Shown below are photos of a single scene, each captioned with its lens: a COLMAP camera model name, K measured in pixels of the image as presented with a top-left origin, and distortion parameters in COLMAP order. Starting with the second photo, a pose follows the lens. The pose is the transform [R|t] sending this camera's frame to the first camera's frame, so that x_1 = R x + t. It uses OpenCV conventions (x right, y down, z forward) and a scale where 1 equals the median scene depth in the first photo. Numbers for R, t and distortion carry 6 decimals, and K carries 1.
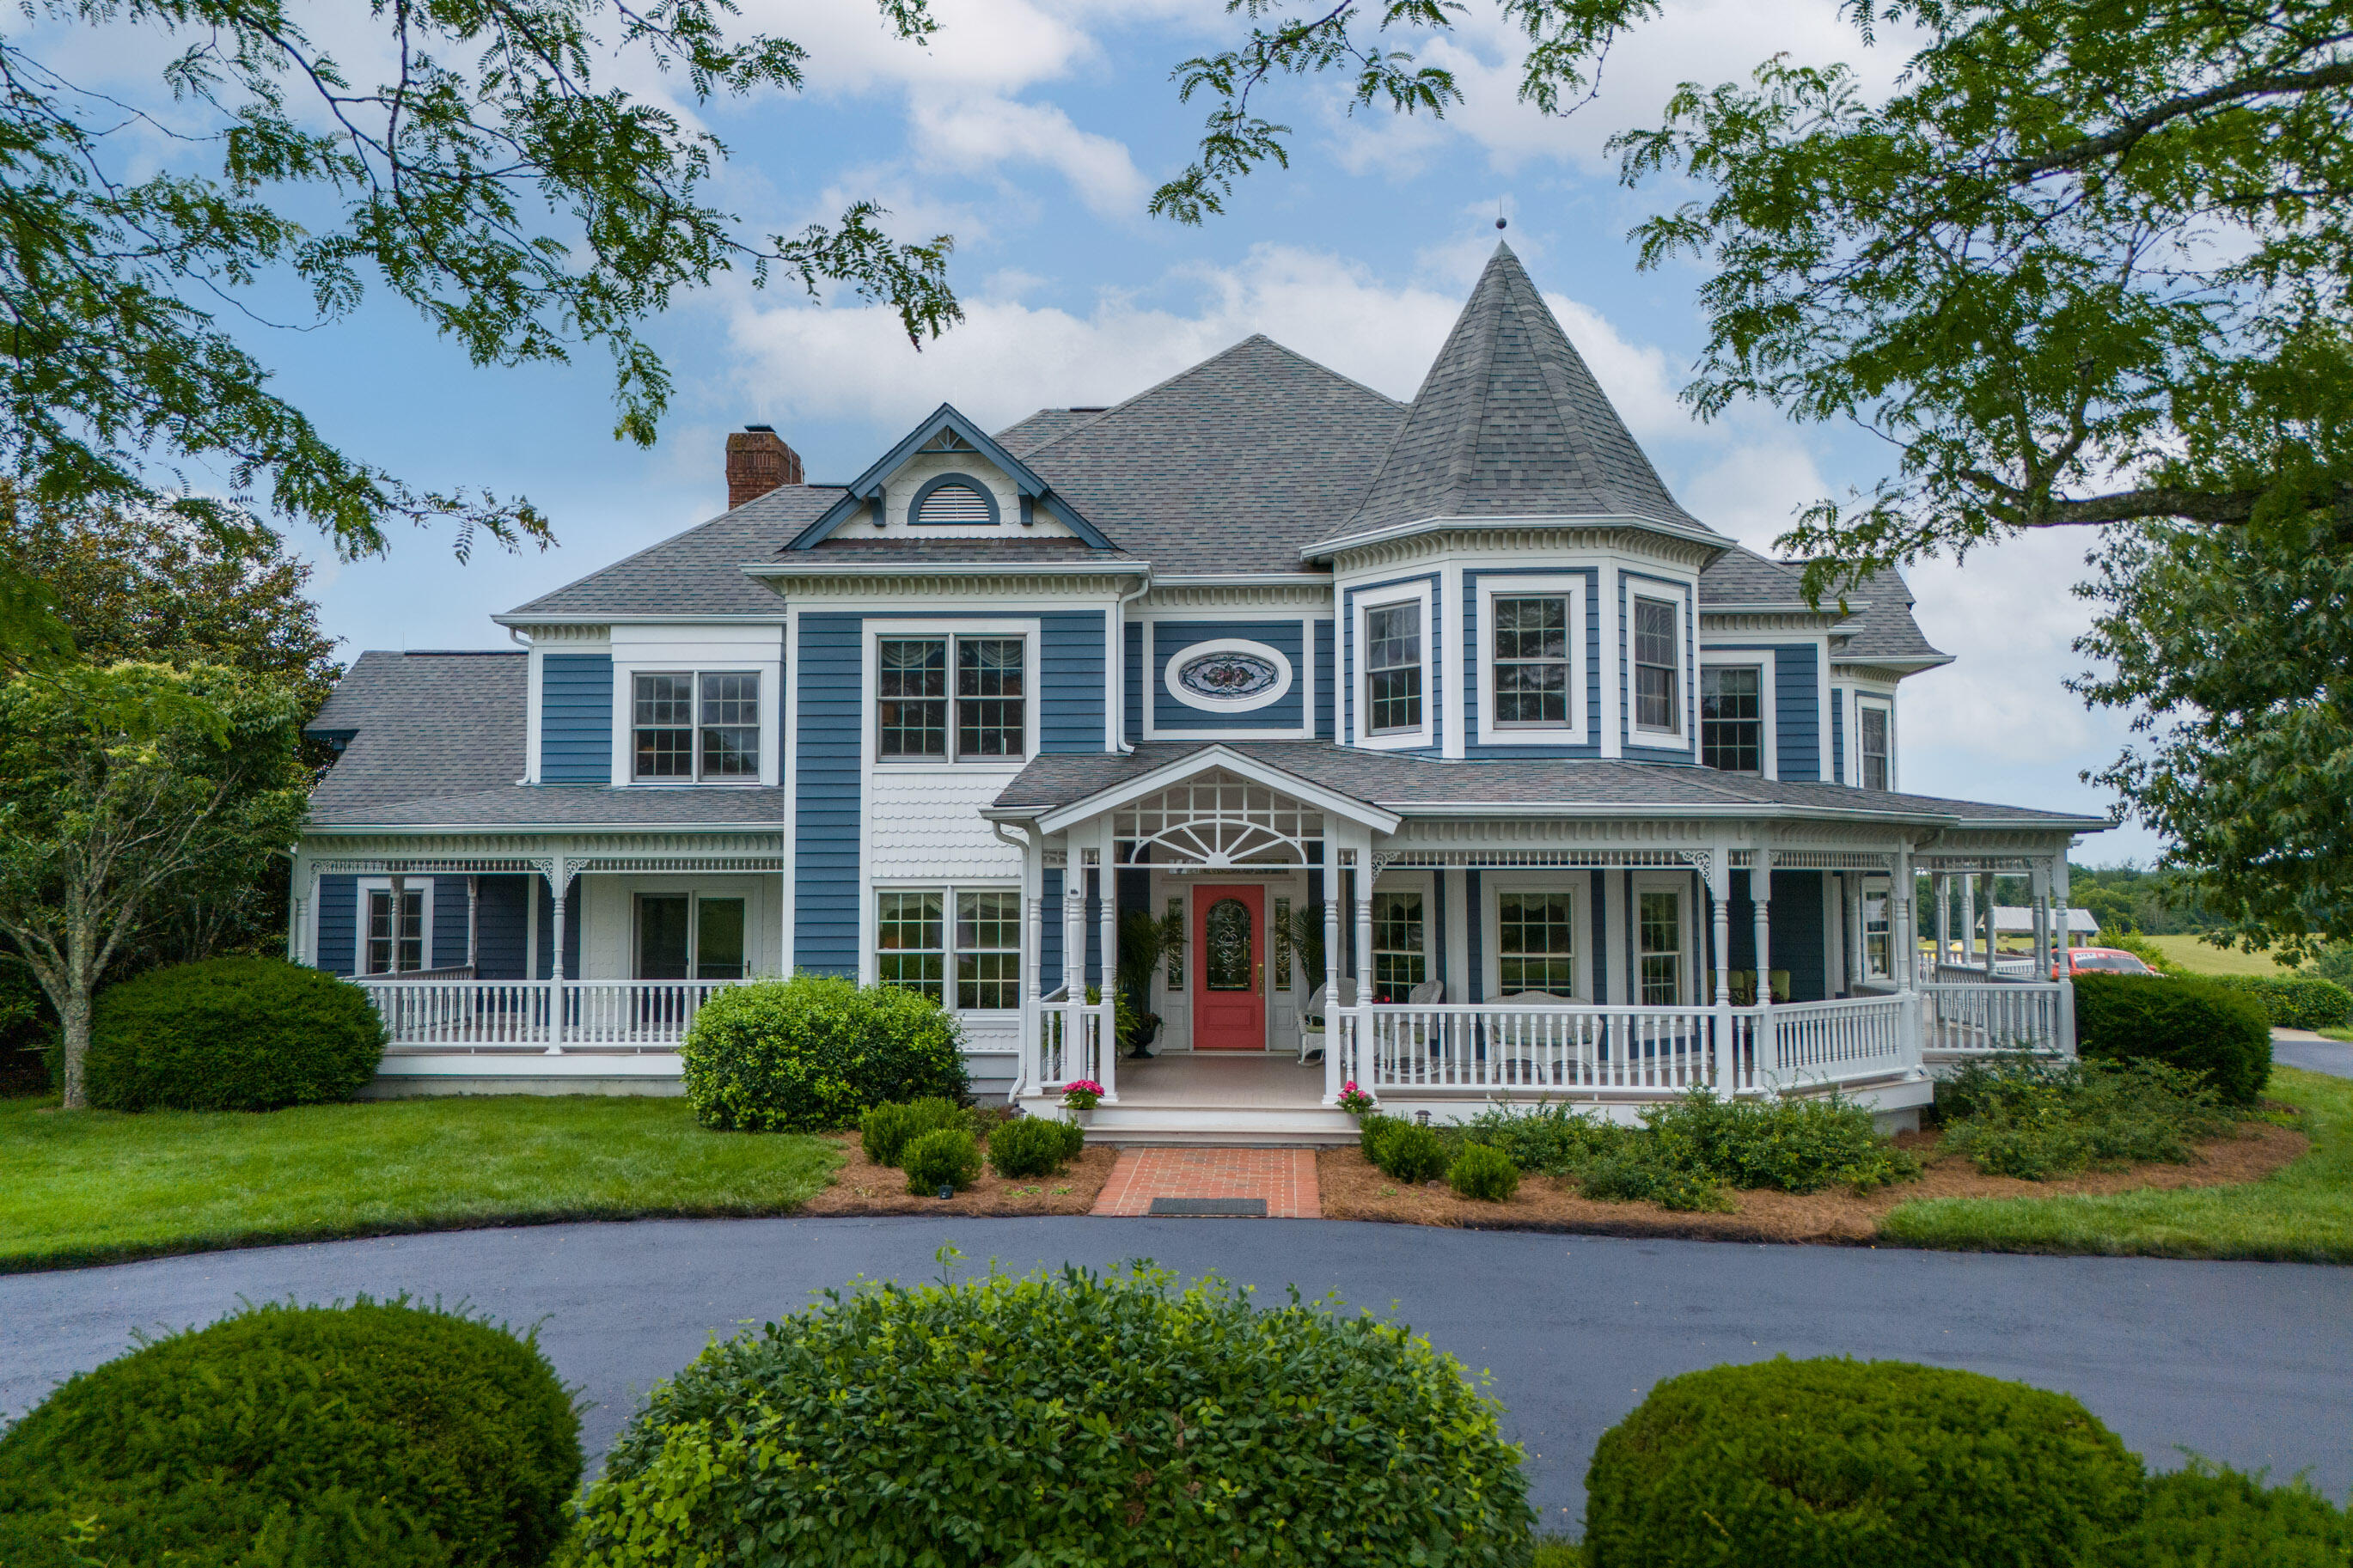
lens RADIAL K [[1751.7, 0, 1176.7], [0, 1751.7, 768.5], [0, 0, 1]] dist [0.057415, -0.052893]
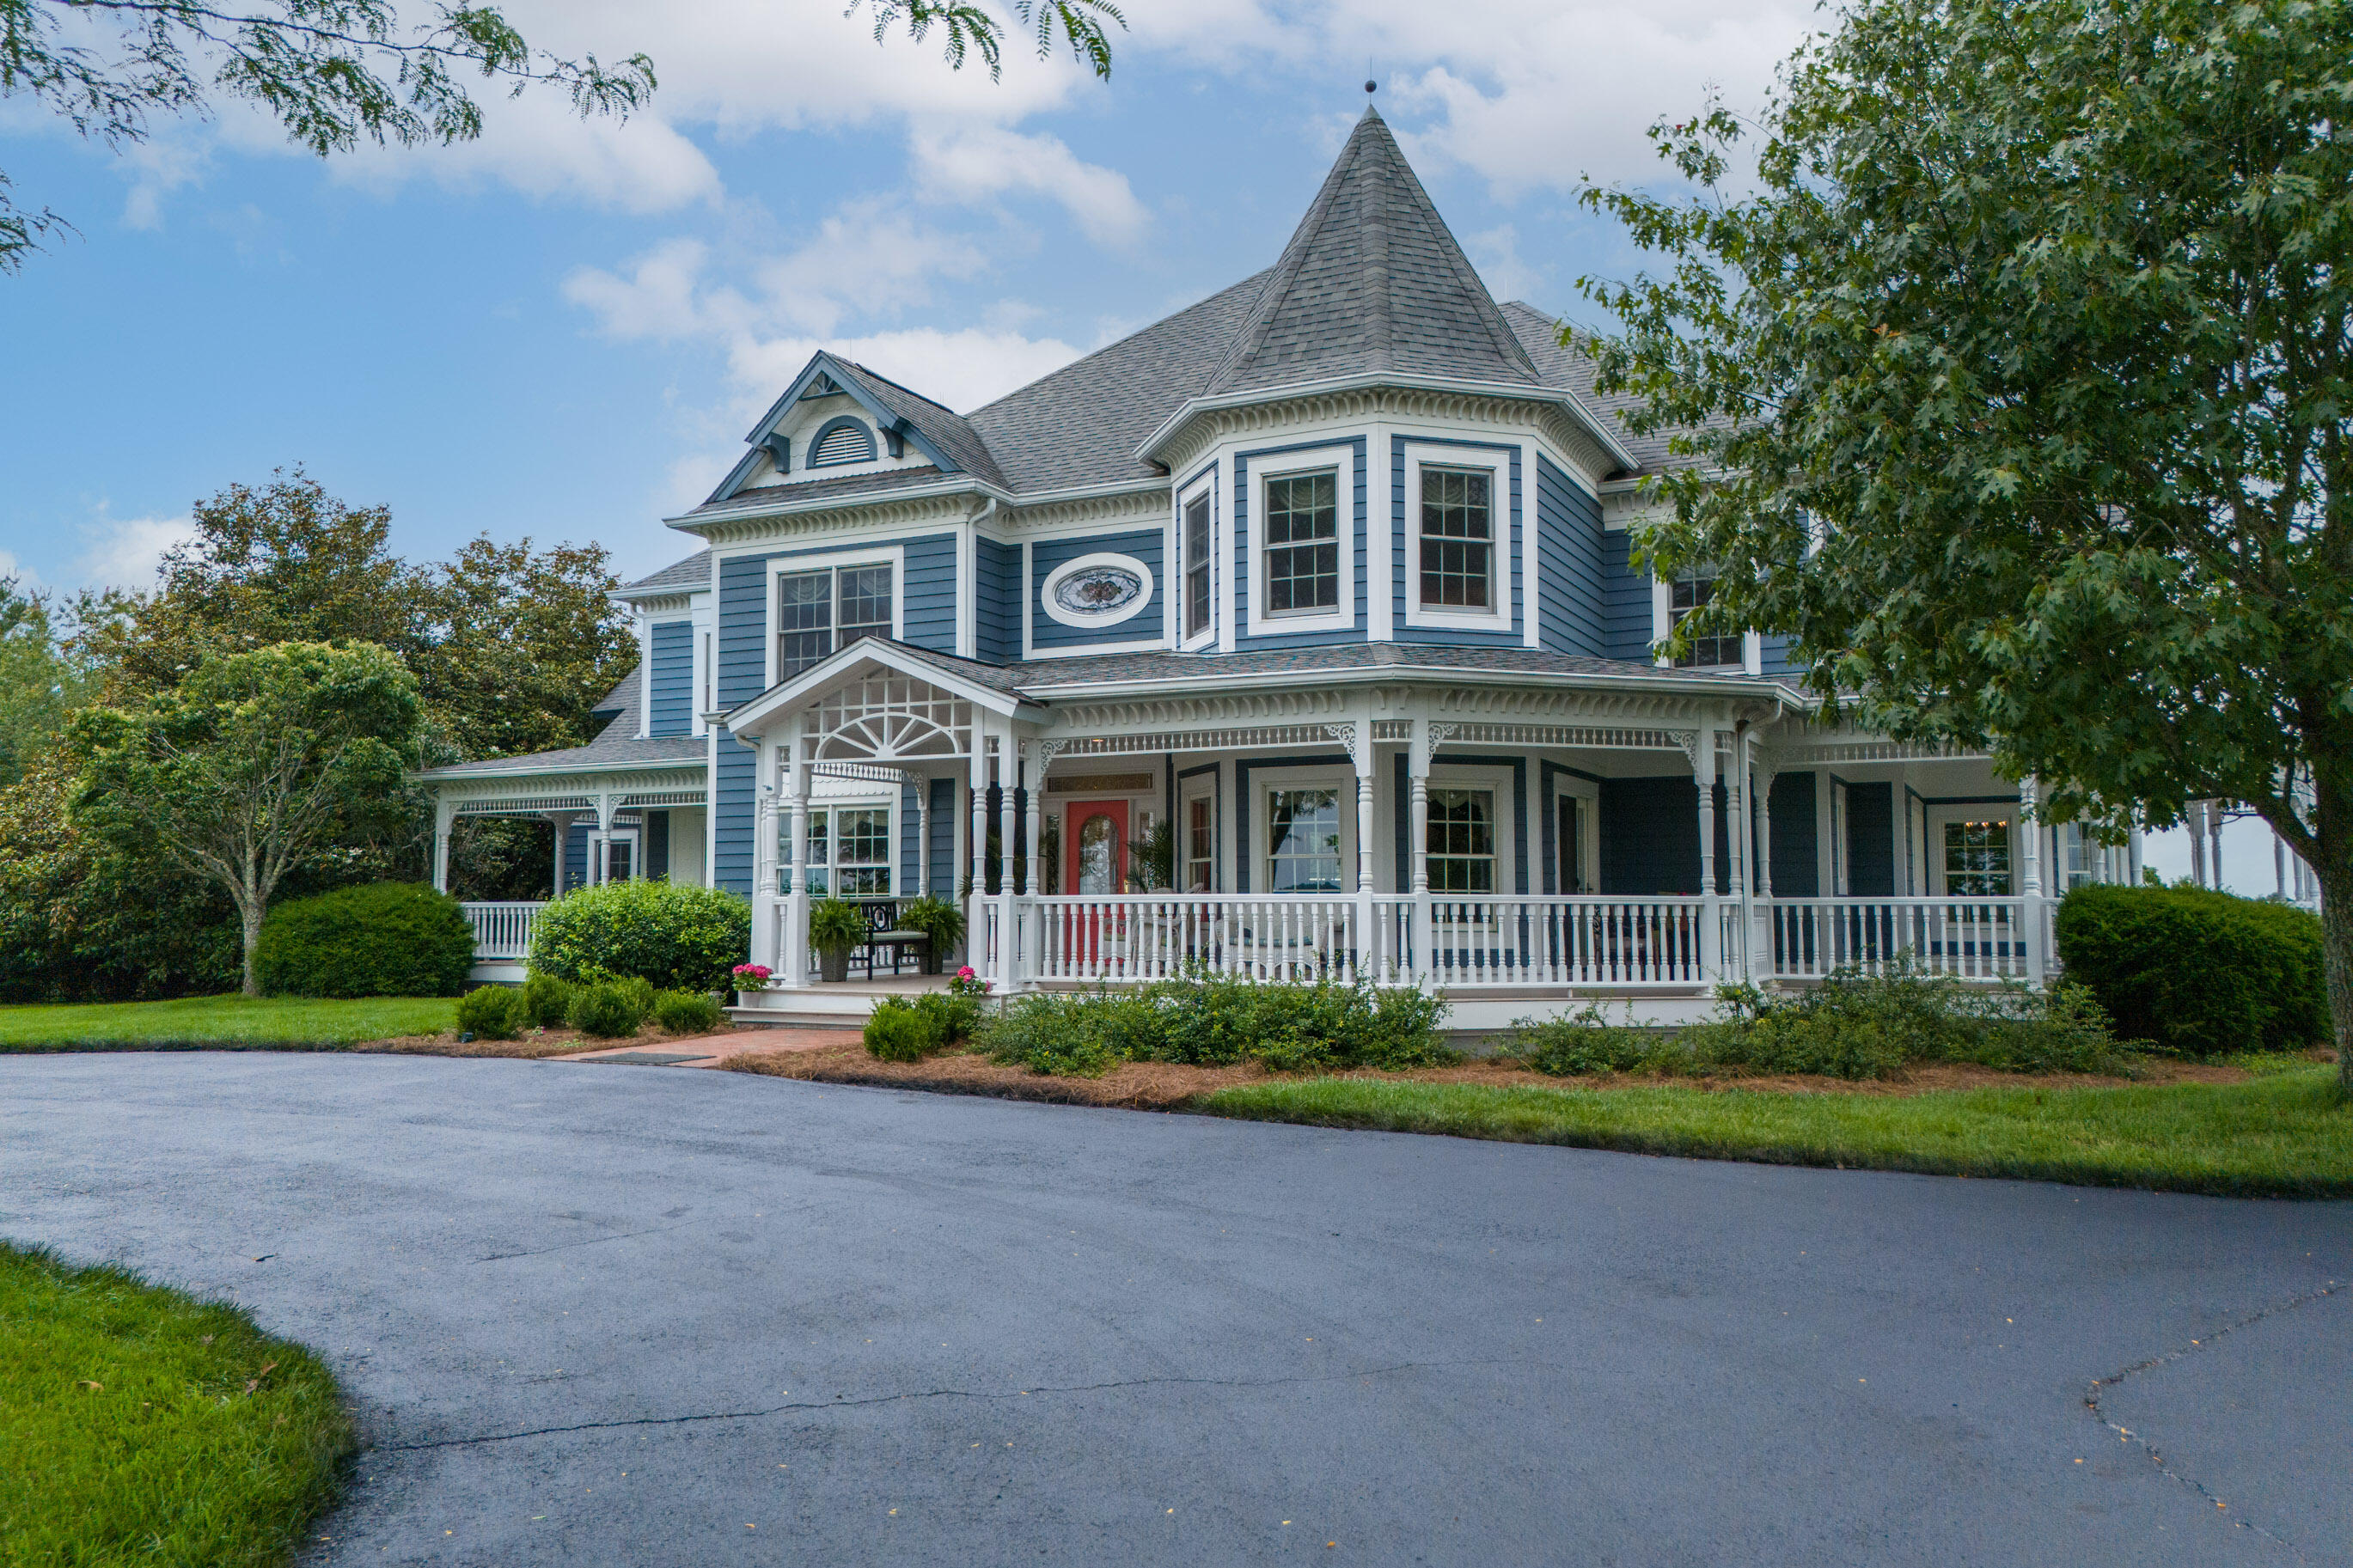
lens RADIAL K [[1740.6, 0, 1176.5], [0, 1740.6, 784.0], [0, 0, 1]] dist [0.052339, -0.038890]
pose [[0.916869, -0.028127, -0.398196, 0.478055], [0.026630, 0.999602, -0.009290, 0.069543], [0.398299, -0.002086, 0.917253, 0.115936]]
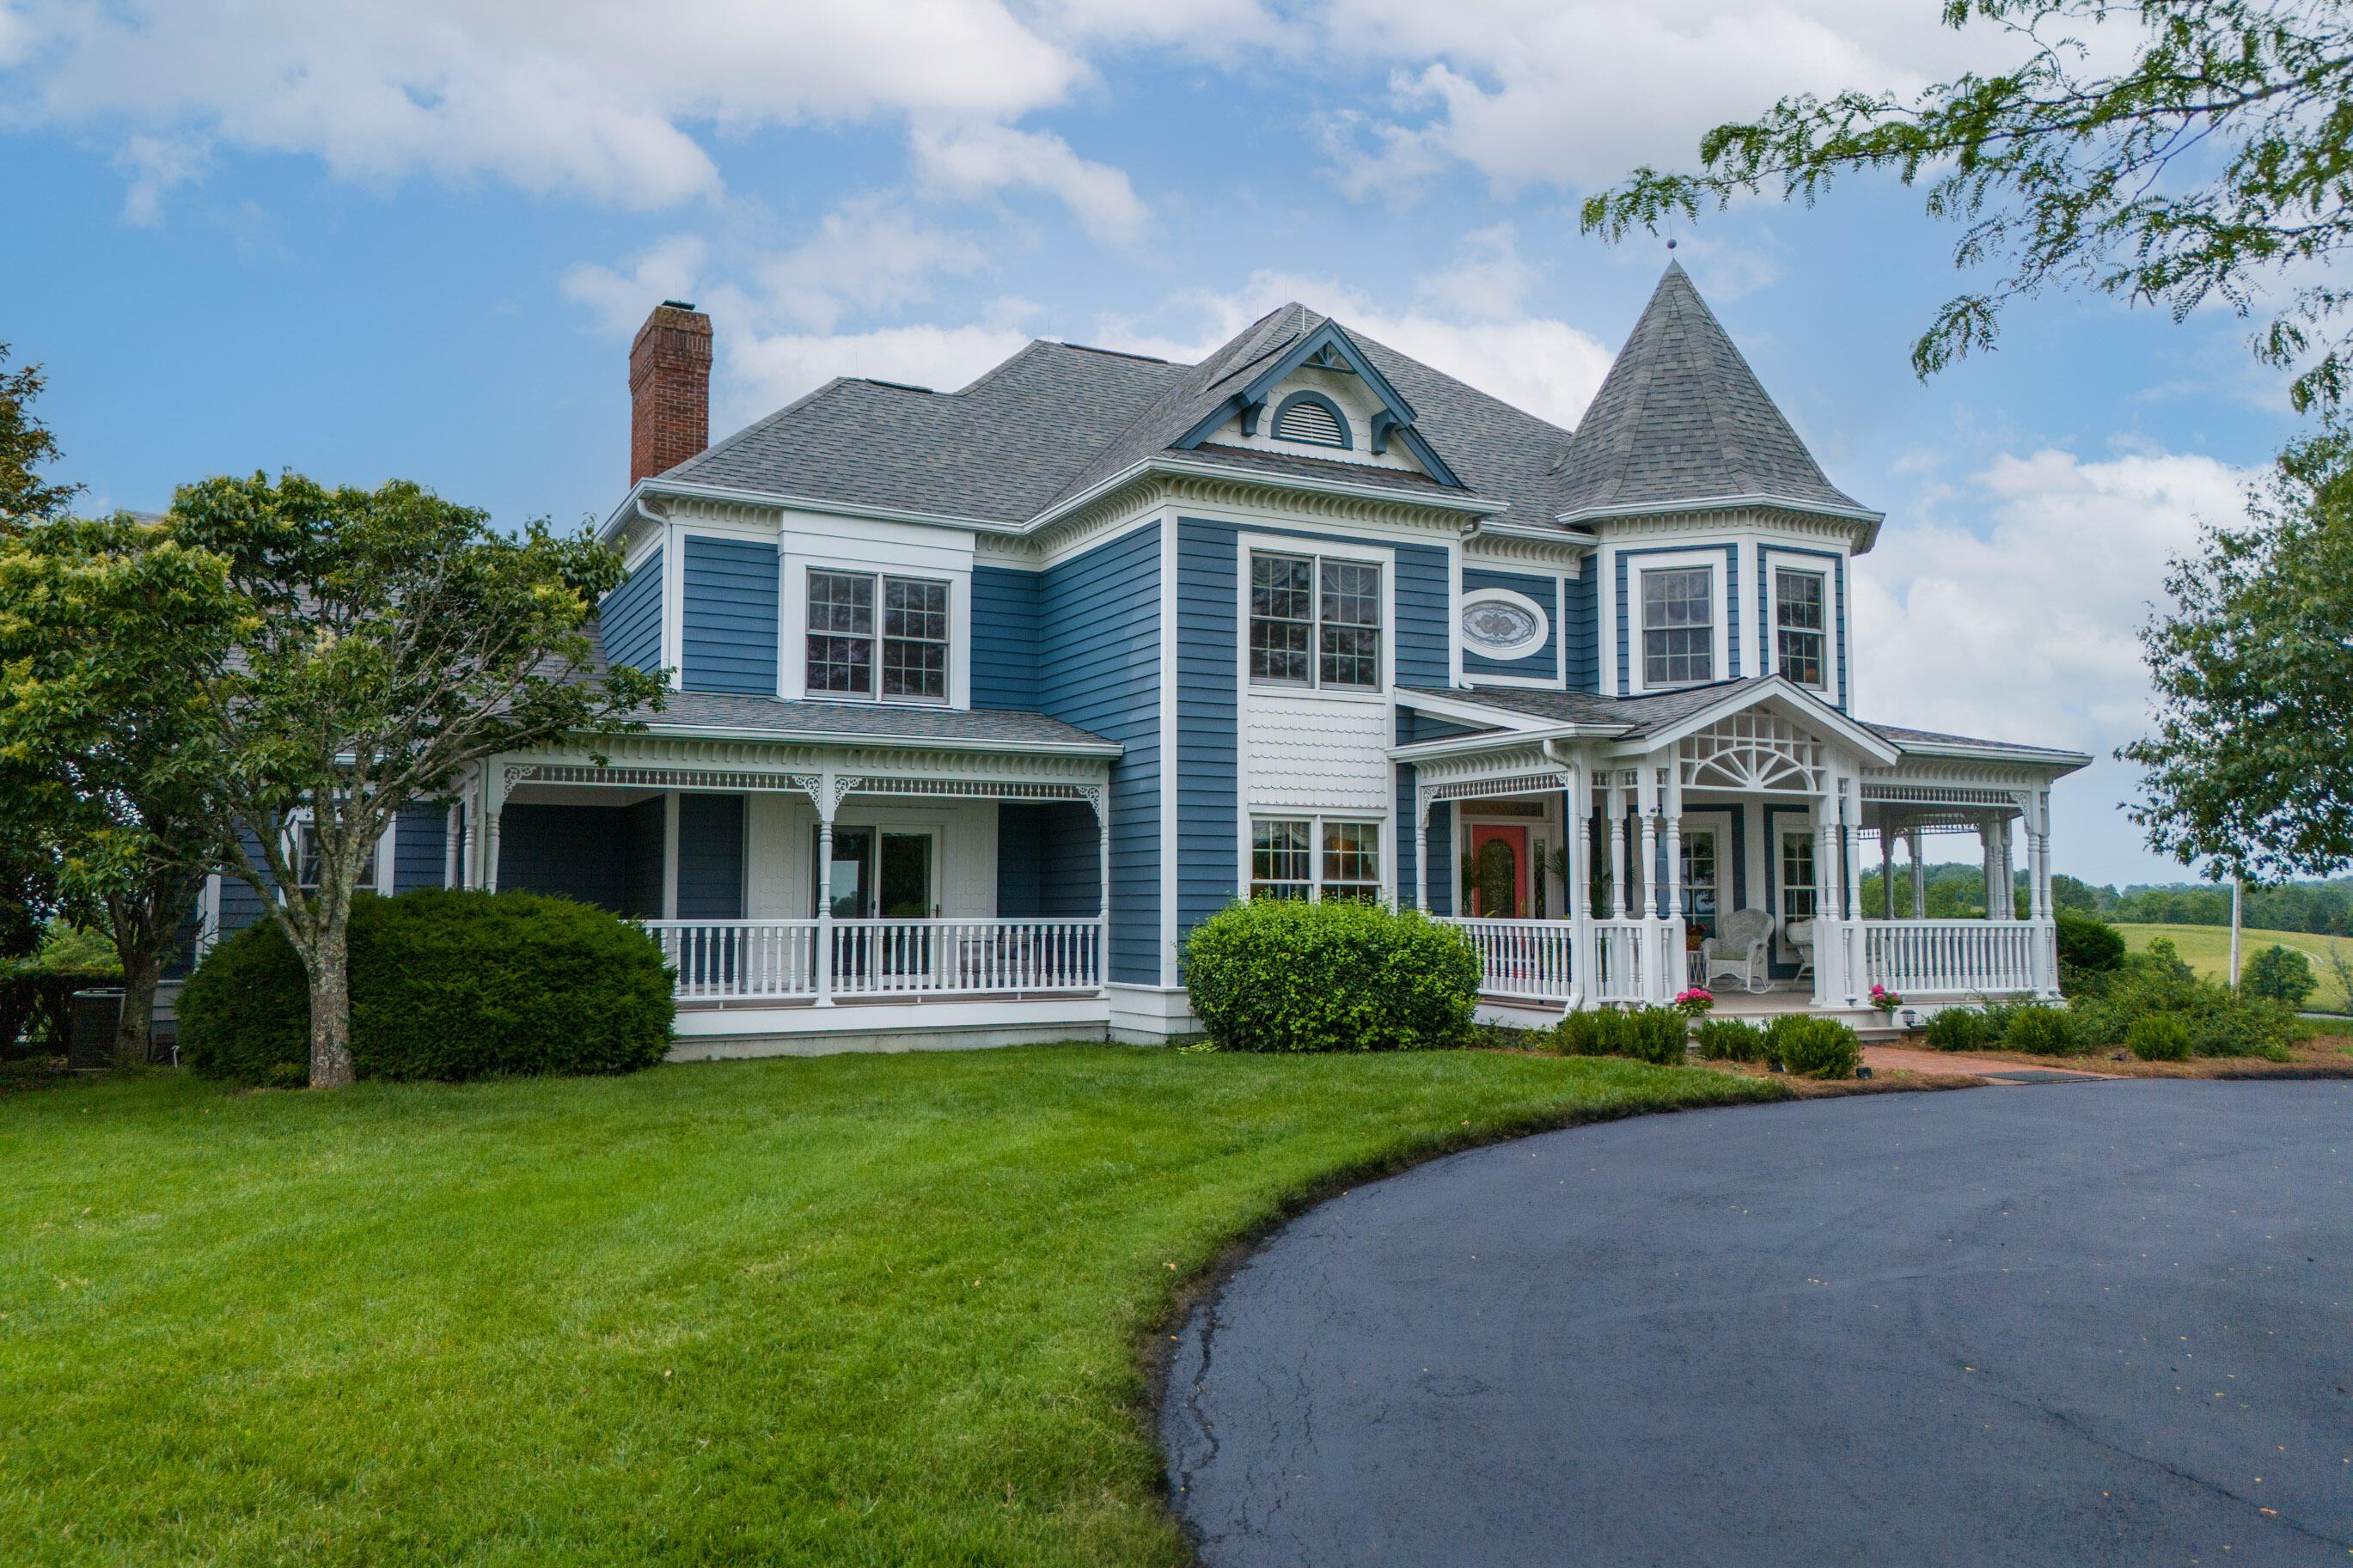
lens RADIAL K [[1751.7, 0, 1176.7], [0, 1751.7, 768.5], [0, 0, 1]] dist [0.057415, -0.052893]
pose [[0.864956, 0.042683, 0.500029, -0.677203], [-0.035433, 0.999084, -0.023991, 0.066802], [-0.500595, 0.003033, 0.865676, 0.201072]]
